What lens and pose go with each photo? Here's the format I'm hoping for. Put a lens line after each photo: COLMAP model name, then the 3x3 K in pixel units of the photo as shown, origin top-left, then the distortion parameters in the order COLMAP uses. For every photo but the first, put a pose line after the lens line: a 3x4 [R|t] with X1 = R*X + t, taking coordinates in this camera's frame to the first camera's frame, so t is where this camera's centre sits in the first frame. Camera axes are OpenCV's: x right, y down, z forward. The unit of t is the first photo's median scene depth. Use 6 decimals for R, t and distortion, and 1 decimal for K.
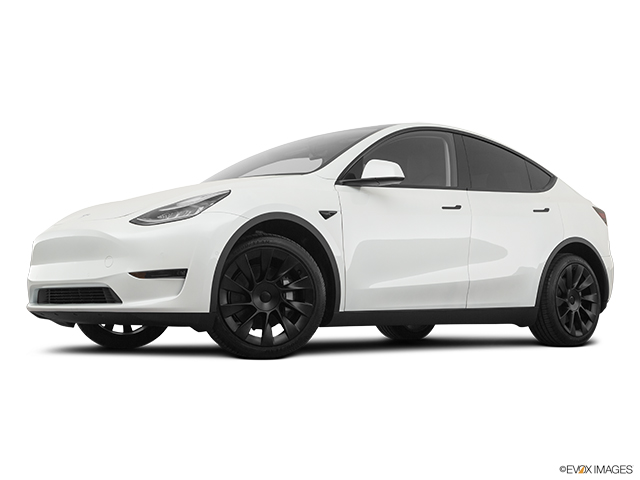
lens RADIAL K [[943.7, 0, 338.4], [0, 943.7, 235.2], [0, 0, 1]] dist [0.045065, 0.000000]
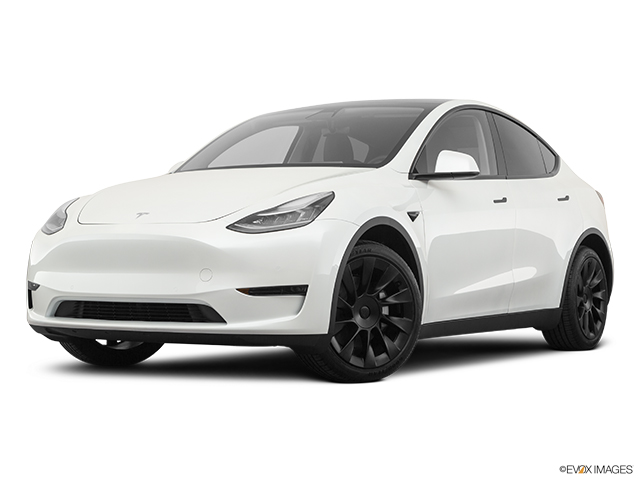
lens RADIAL K [[1334.6, 0, 323.2], [0, 1334.6, 243.8], [0, 0, 1]] dist [0.035814, 0.000000]
pose [[0.960693, 0.005313, 0.277562, -0.447054], [-0.023656, 0.997747, 0.062777, -0.073808], [-0.276604, -0.066875, 0.958654, -0.177606]]
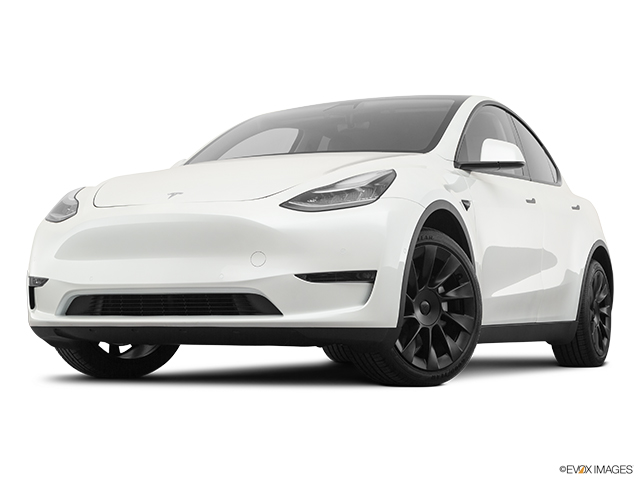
lens RADIAL K [[1211.0, 0, 318.8], [0, 1211.0, 237.0], [0, 0, 1]] dist [-0.036092, 0.000000]
pose [[0.929474, 0.026572, 0.367929, -0.512170], [-0.028247, 0.999601, -0.000835, 0.009799], [-0.367804, -0.009617, 0.929854, 0.097800]]
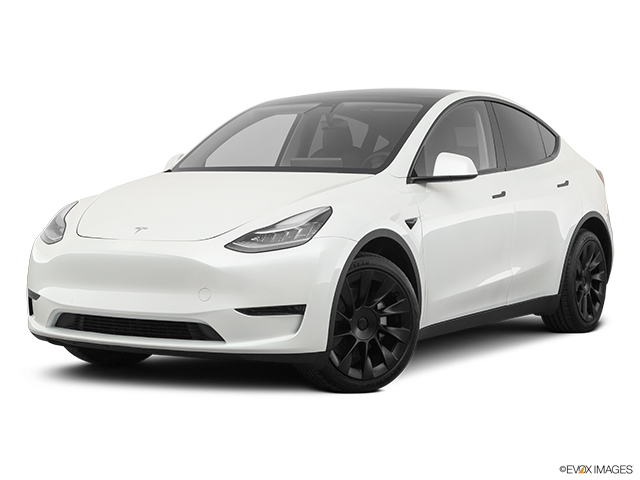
lens RADIAL K [[1334.6, 0, 321.8], [0, 1334.6, 245.0], [0, 0, 1]] dist [0.035814, 0.000000]
pose [[0.961893, -0.017843, 0.272843, -0.442074], [-0.019313, 0.990943, 0.132891, -0.169611], [-0.272743, -0.133096, 0.952836, -0.174109]]
